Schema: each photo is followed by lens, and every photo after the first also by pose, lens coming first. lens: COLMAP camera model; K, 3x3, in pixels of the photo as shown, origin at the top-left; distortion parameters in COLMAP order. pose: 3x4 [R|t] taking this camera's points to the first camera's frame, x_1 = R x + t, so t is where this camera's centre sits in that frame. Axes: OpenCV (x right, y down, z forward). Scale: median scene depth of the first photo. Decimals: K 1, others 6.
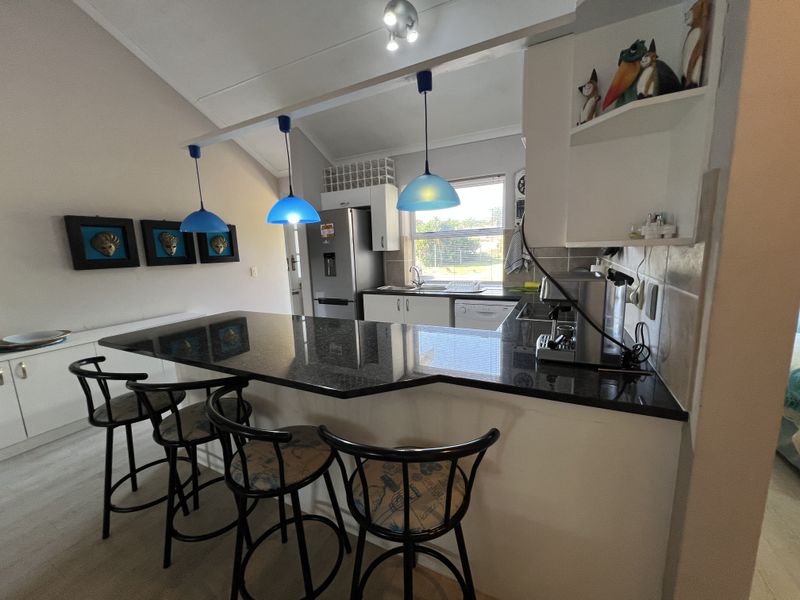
lens RADIAL K [[317.4, 0, 400.4], [0, 317.4, 298.3], [0, 0, 1]] dist [-0.001430, 0.000313]
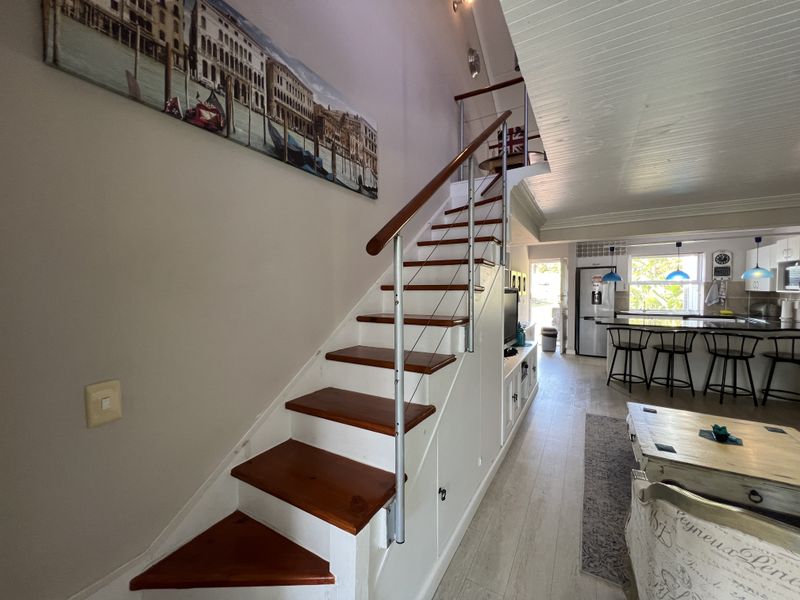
lens RADIAL K [[317.4, 0, 397.5], [0, 317.4, 301.2], [0, 0, 1]] dist [-0.001430, 0.000313]
pose [[0.997367, 0.033359, -0.064392, -1.315407], [-0.040310, 0.993128, -0.109869, 0.167173], [0.060284, 0.112175, 0.991858, -0.912333]]
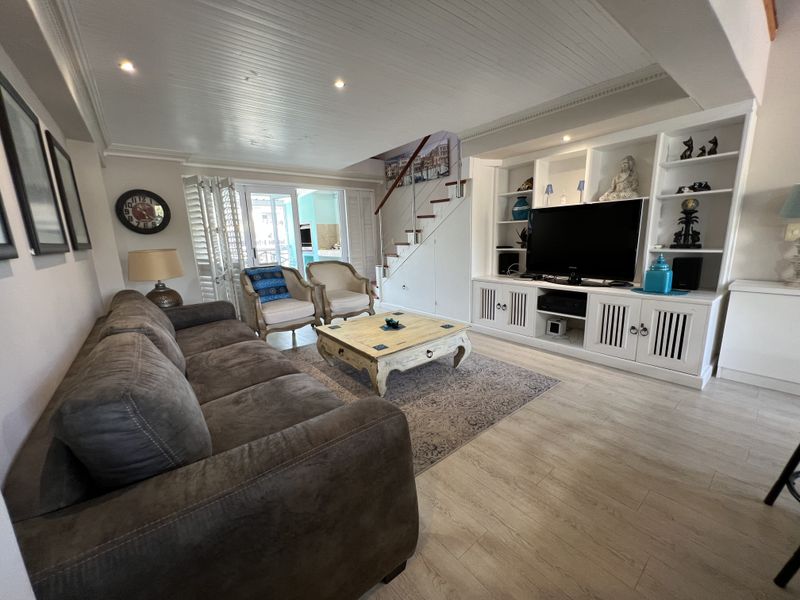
lens RADIAL K [[317.4, 0, 394.7], [0, 317.4, 299.0], [0, 0, 1]] dist [-0.001430, 0.000313]
pose [[-0.423232, 0.227562, -0.876978, 0.067058], [-0.087116, 0.953238, 0.289393, 0.027557], [0.901823, 0.198879, -0.383617, 0.142832]]
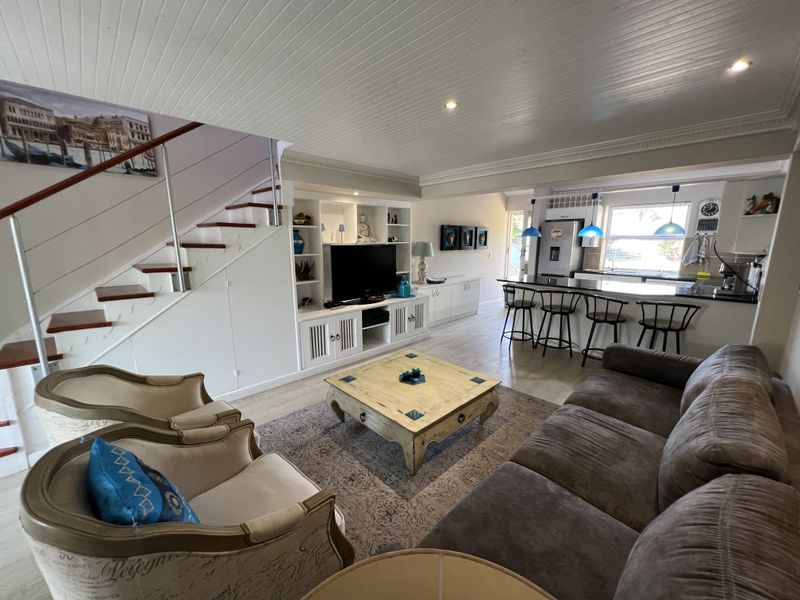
lens RADIAL K [[317.4, 0, 399.7], [0, 317.4, 301.2], [0, 0, 1]] dist [-0.001430, 0.000313]
pose [[0.944992, 0.099627, -0.311550, -0.476999], [-0.085211, 0.994580, 0.059584, 0.120074], [0.315798, -0.029759, 0.948360, -0.916459]]
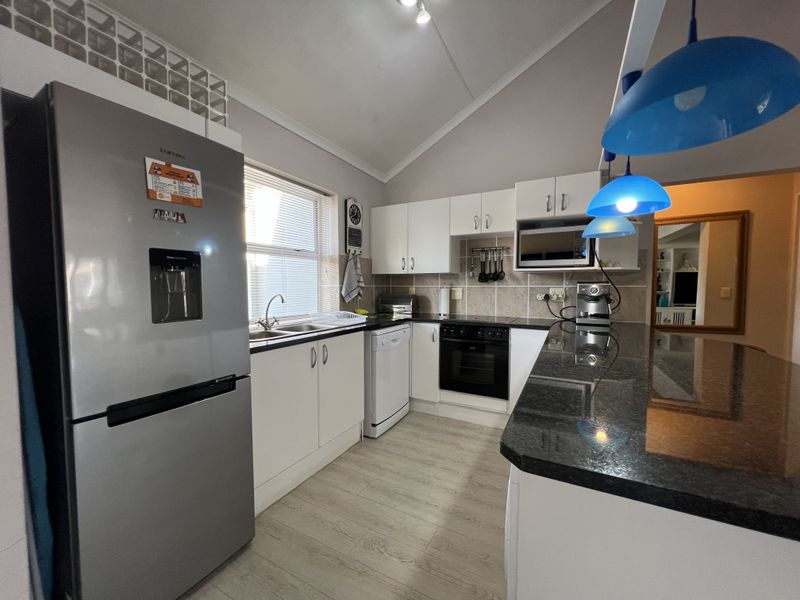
lens RADIAL K [[317.4, 0, 400.9], [0, 317.4, 302.0], [0, 0, 1]] dist [-0.001430, 0.000313]
pose [[0.014980, -0.014210, 0.999787, -0.588033], [0.150418, 0.988552, 0.011797, -0.062260], [-0.988509, 0.150210, 0.016946, 0.816498]]
